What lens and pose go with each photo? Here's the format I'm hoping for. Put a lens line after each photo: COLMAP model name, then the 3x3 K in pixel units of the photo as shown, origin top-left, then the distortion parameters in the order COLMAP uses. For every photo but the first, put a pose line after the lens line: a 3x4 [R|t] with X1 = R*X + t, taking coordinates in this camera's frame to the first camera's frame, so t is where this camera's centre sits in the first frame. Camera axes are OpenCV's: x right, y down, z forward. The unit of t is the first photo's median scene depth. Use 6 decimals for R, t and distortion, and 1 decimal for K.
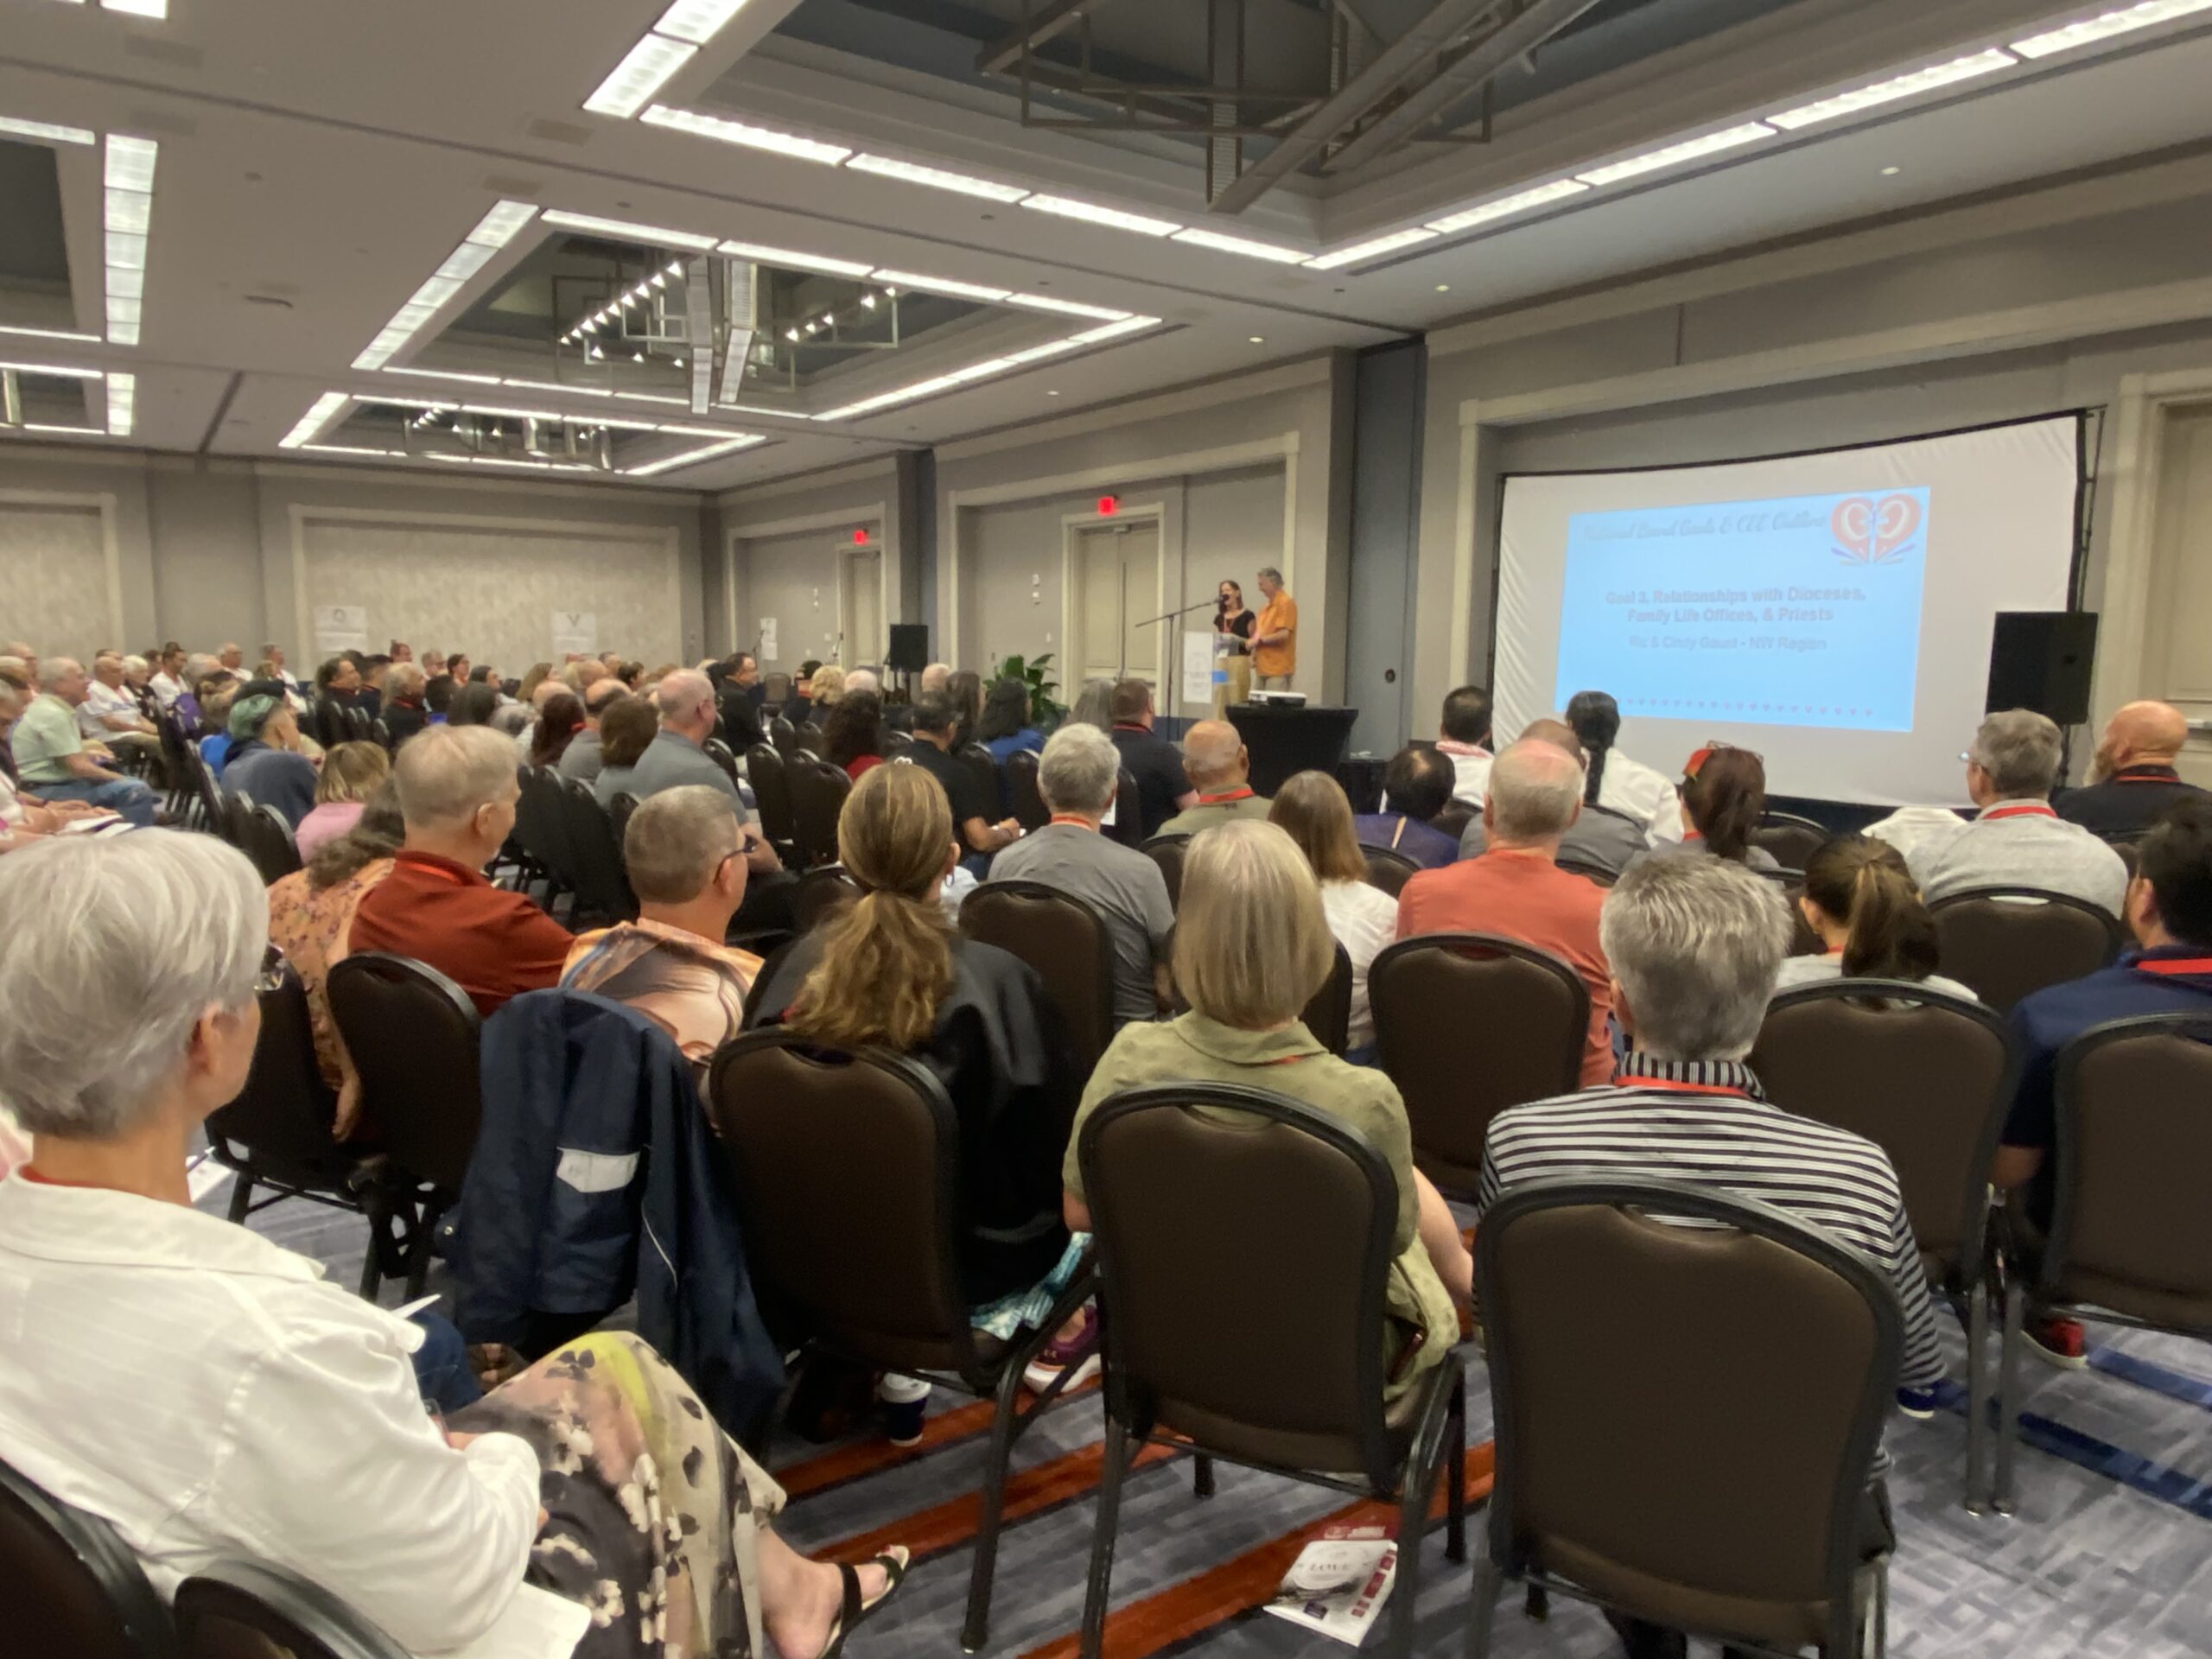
lens RADIAL K [[1389.4, 0, 1105.1], [0, 1389.4, 825.3], [0, 0, 1]] dist [-0.024870, -0.003103]
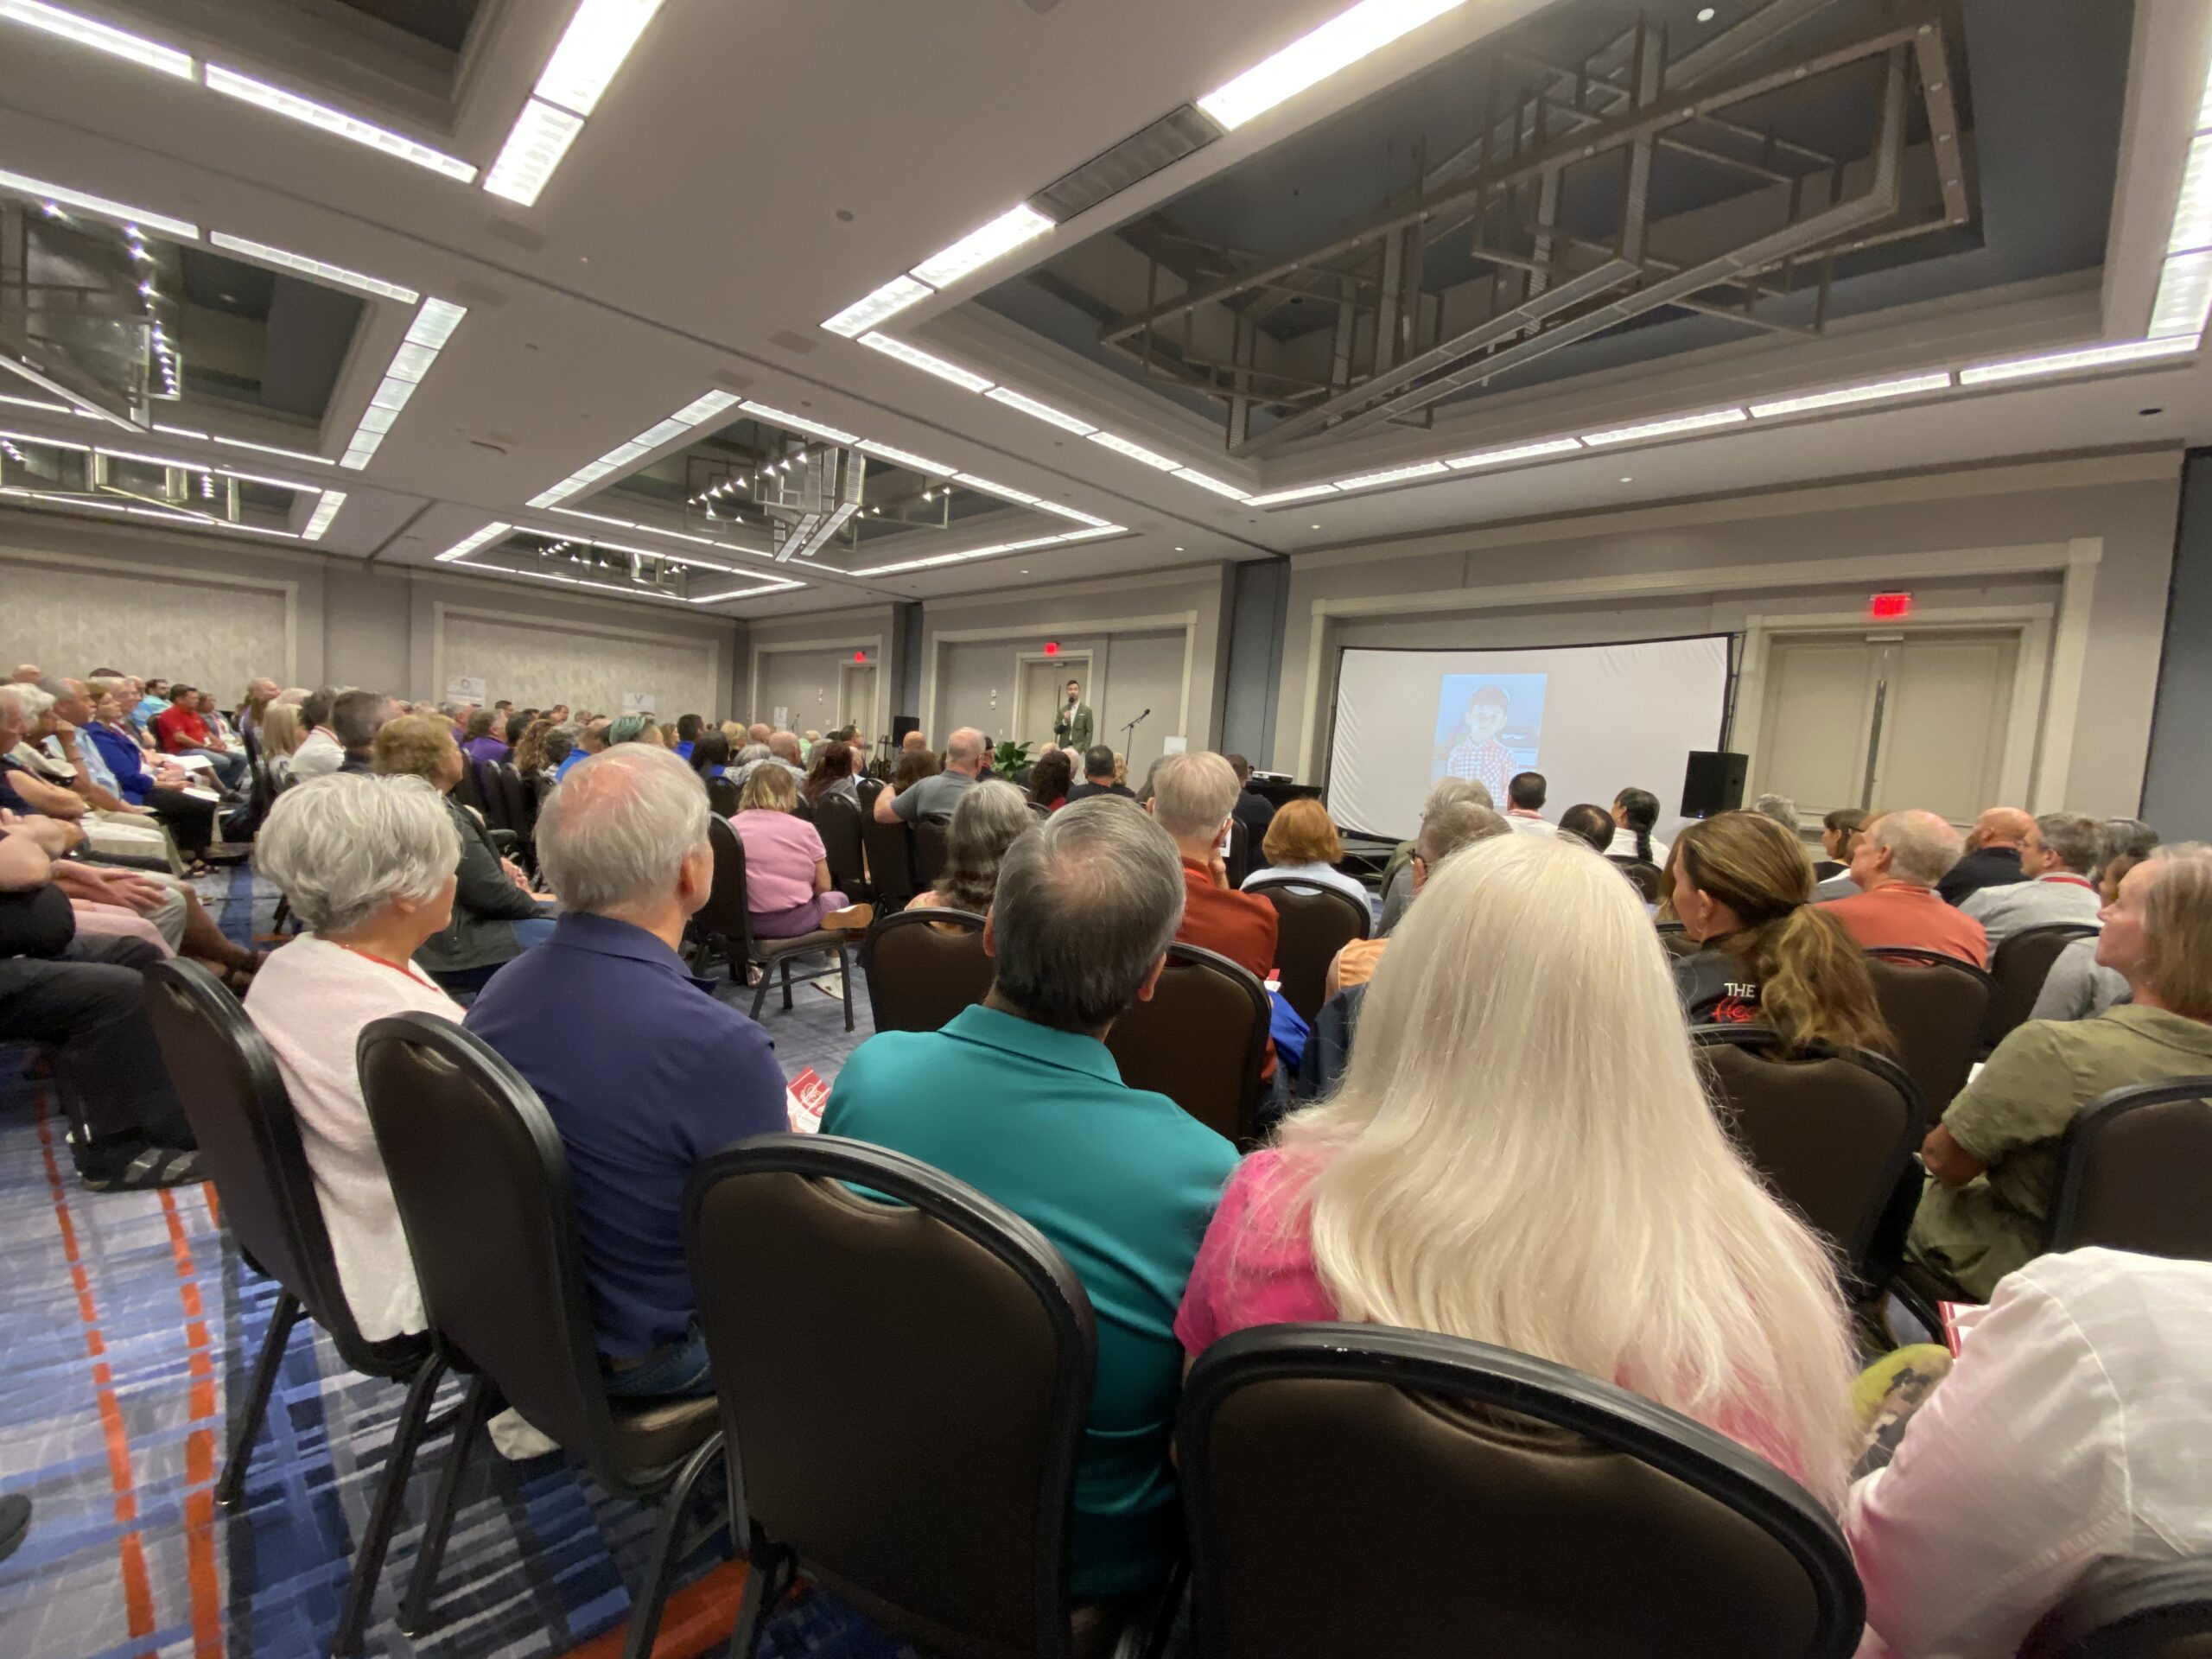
lens RADIAL K [[882.7, 0, 1094.4], [0, 882.7, 823.7], [0, 0, 1]] dist [-0.025353, -0.002050]
pose [[0.984837, 0.050886, 0.165852, -0.123216], [-0.043592, 0.997928, -0.047331, 0.006894], [-0.167917, 0.039383, 0.985014, 0.053880]]
